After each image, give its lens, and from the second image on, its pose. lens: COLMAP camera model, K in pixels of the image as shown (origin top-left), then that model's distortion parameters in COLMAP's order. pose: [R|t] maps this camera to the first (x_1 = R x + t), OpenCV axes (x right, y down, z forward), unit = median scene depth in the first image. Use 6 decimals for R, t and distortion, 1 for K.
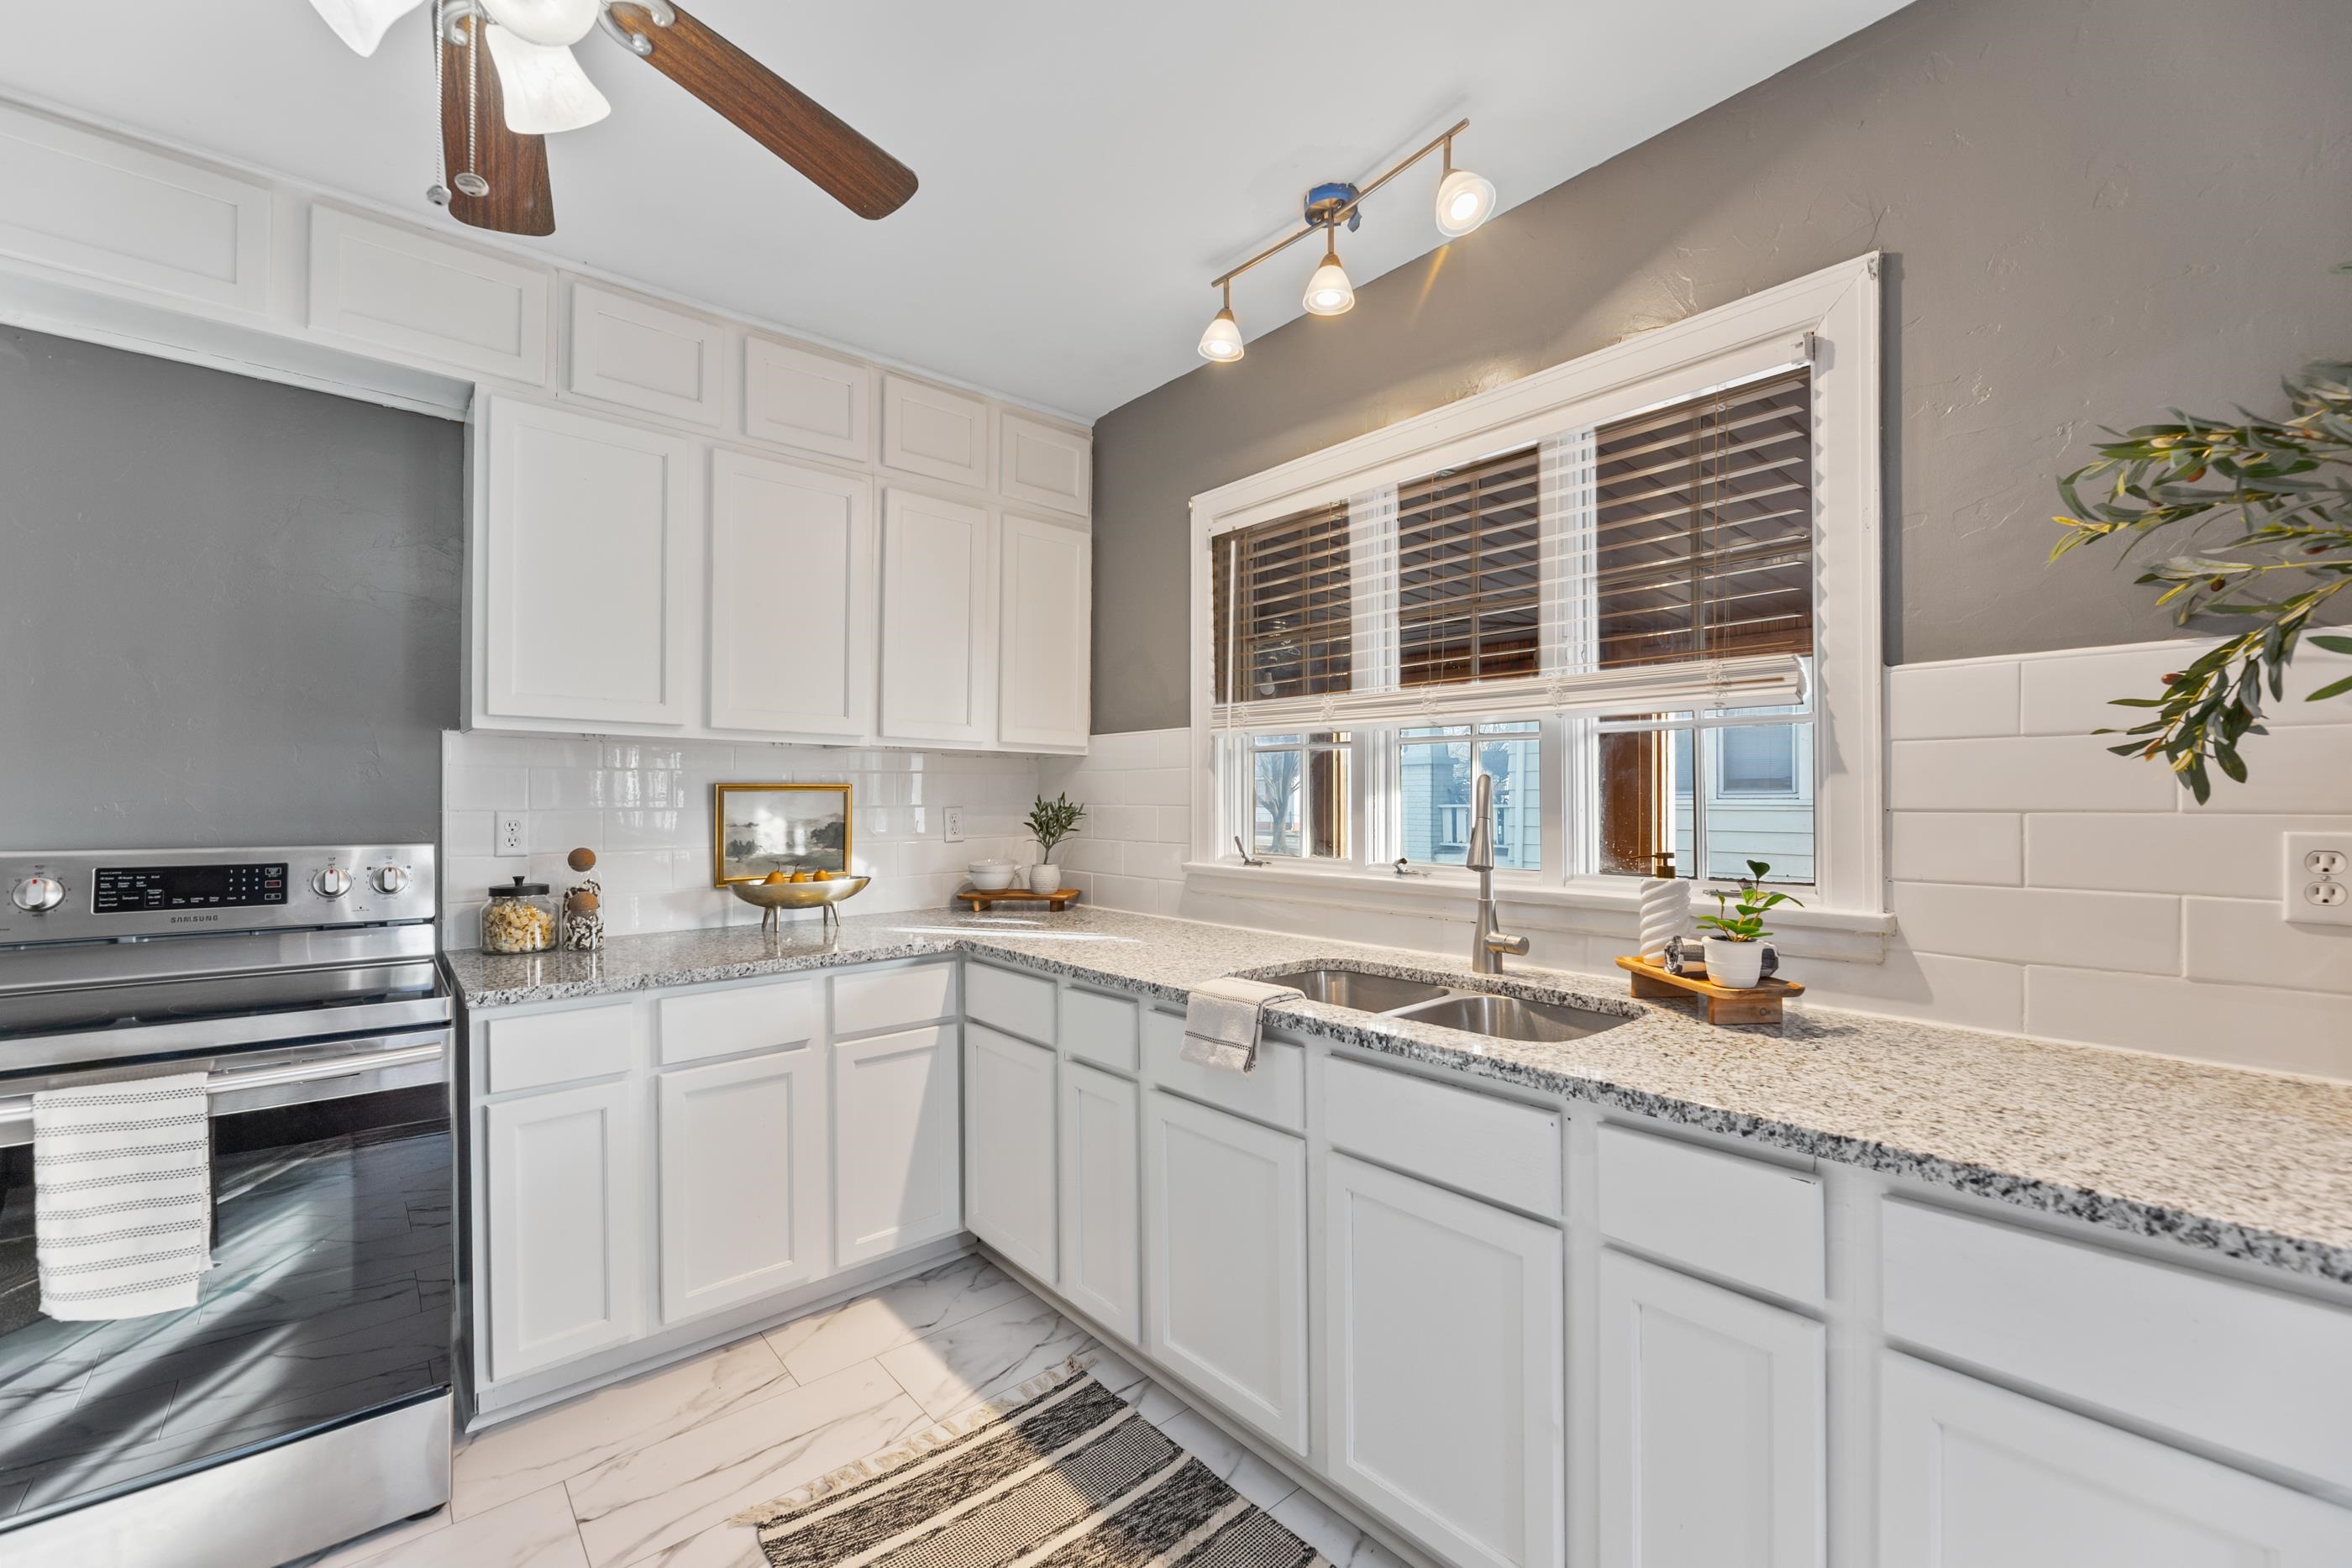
lens RADIAL K [[972.1, 0, 1184.6], [0, 972.1, 797.9], [0, 0, 1]] dist [0.002170, 0.000072]
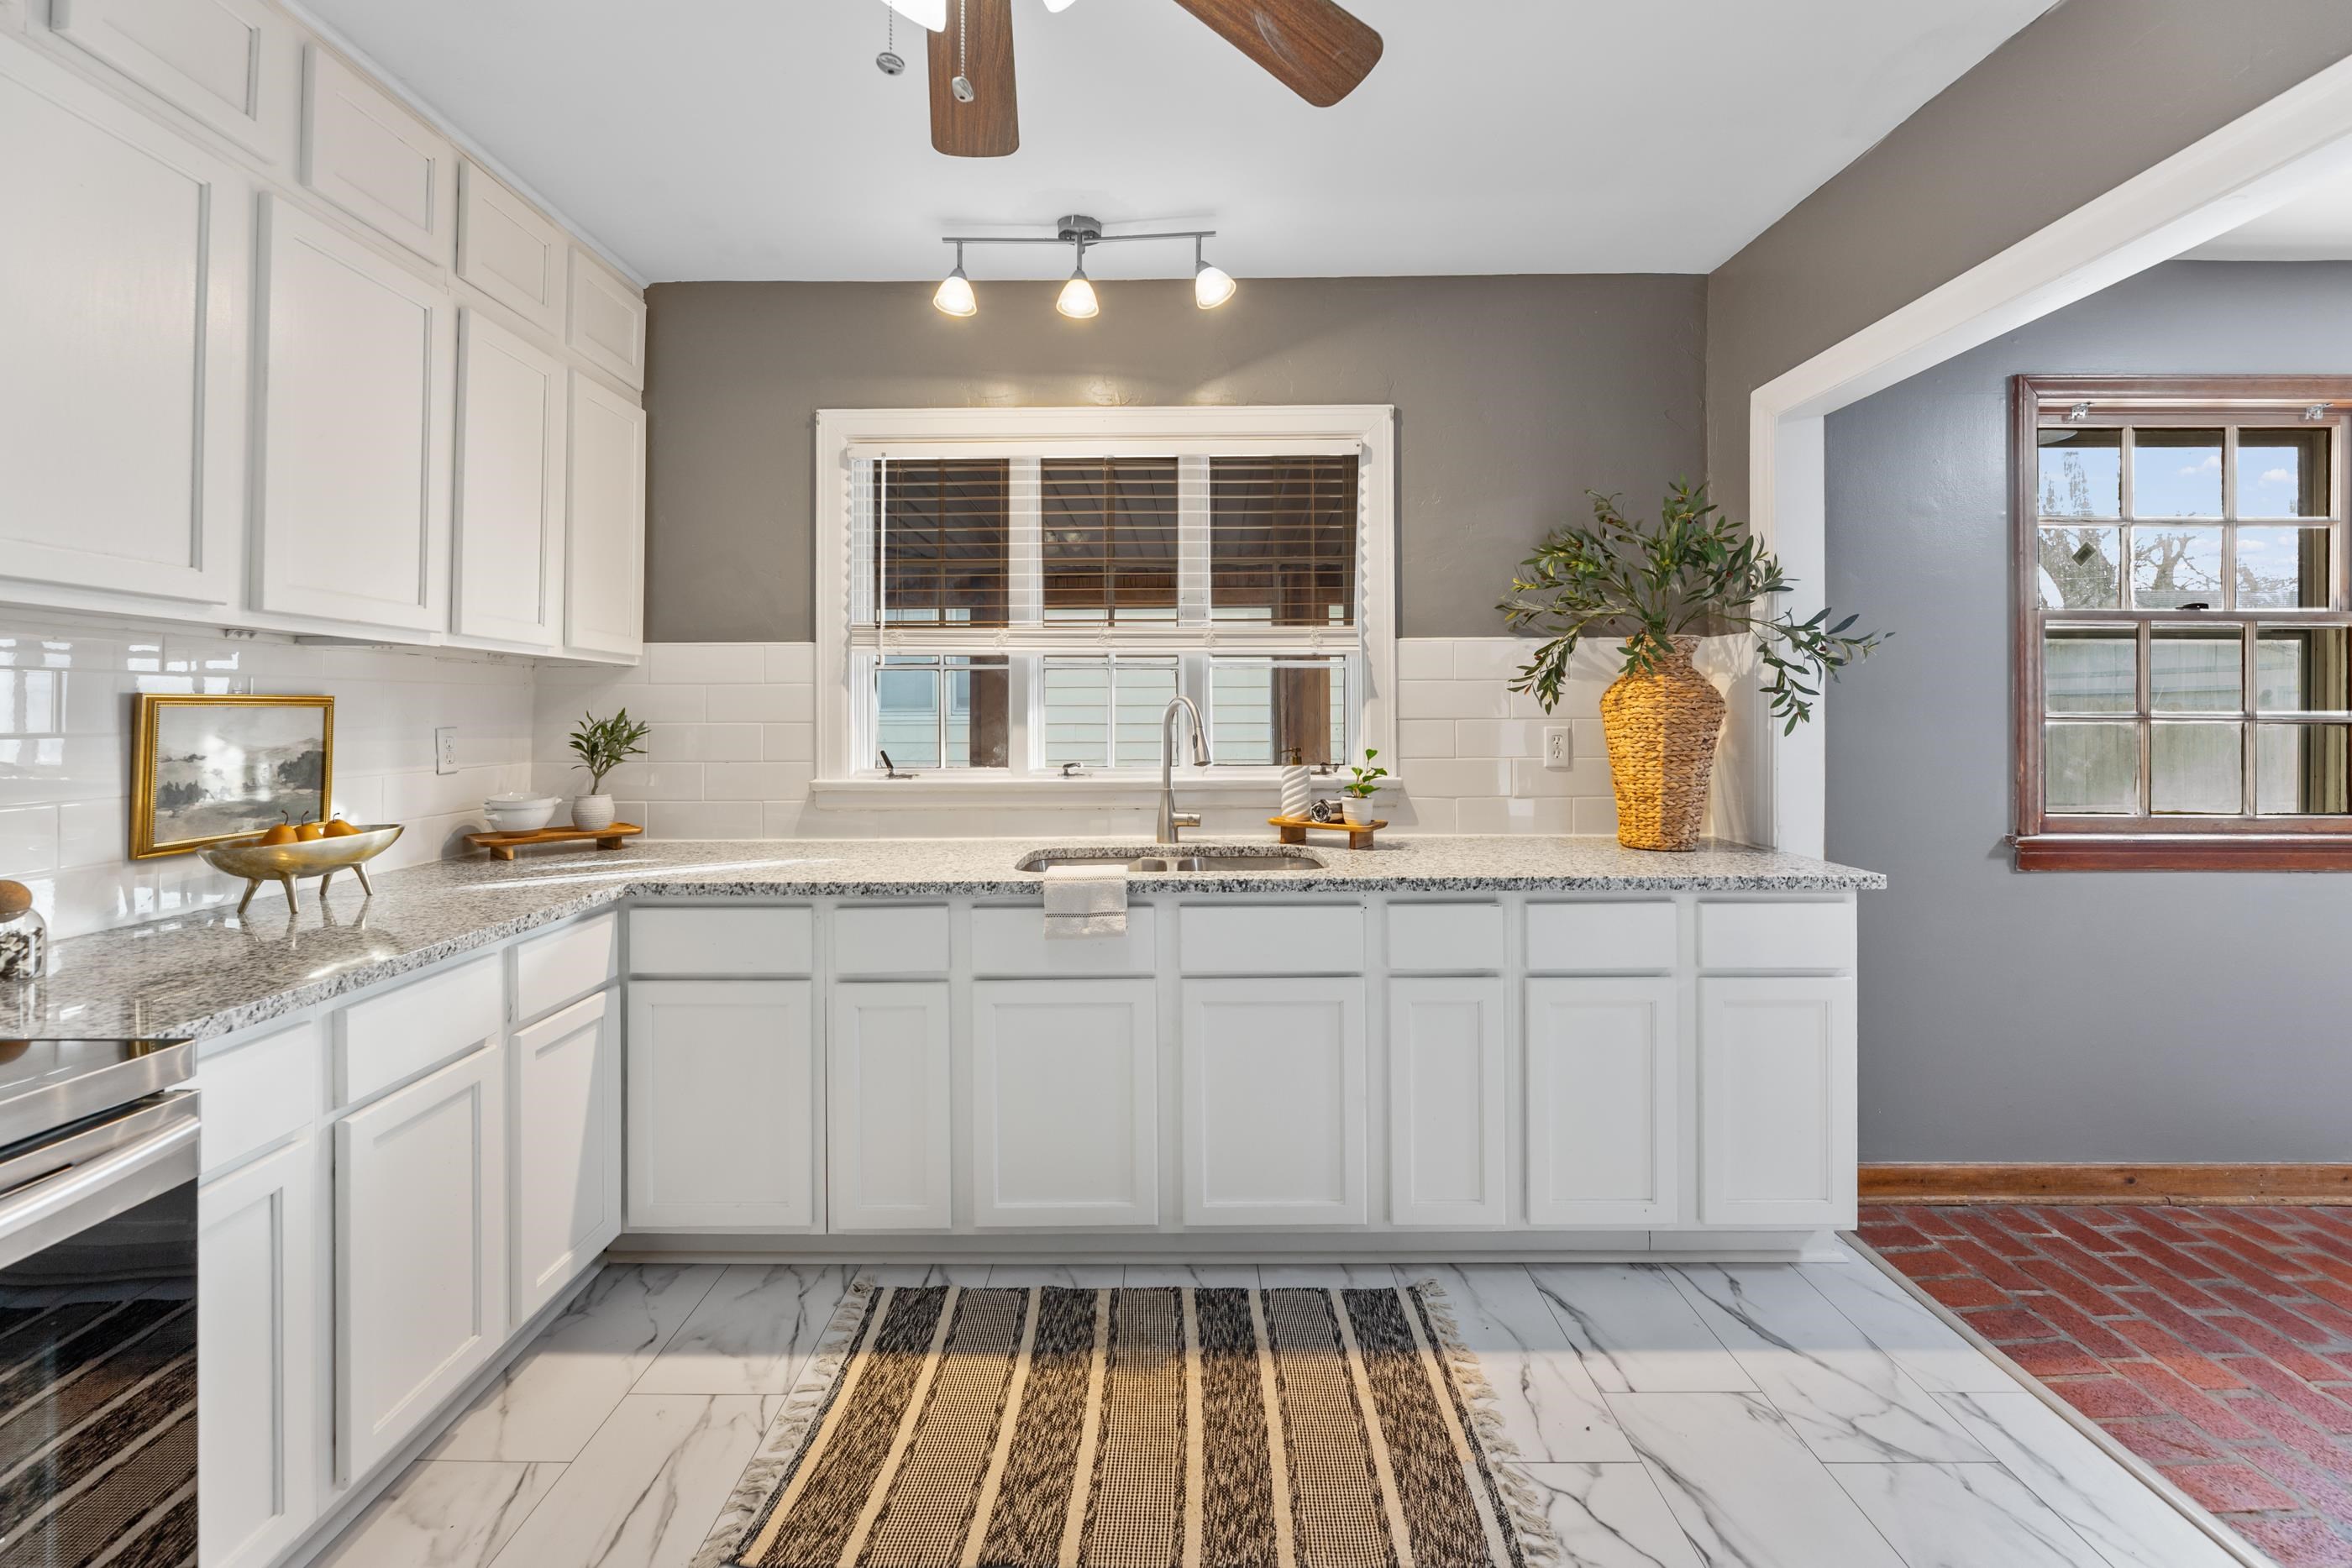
lens RADIAL K [[972.1, 0, 1191.0], [0, 972.1, 701.9], [0, 0, 1]] dist [0.002170, 0.000072]
pose [[0.650175, 0.006402, 0.759758, -0.631525], [0.003736, 0.999925, -0.011623, 0.000535], [-0.759776, 0.010396, 0.650102, 0.094002]]
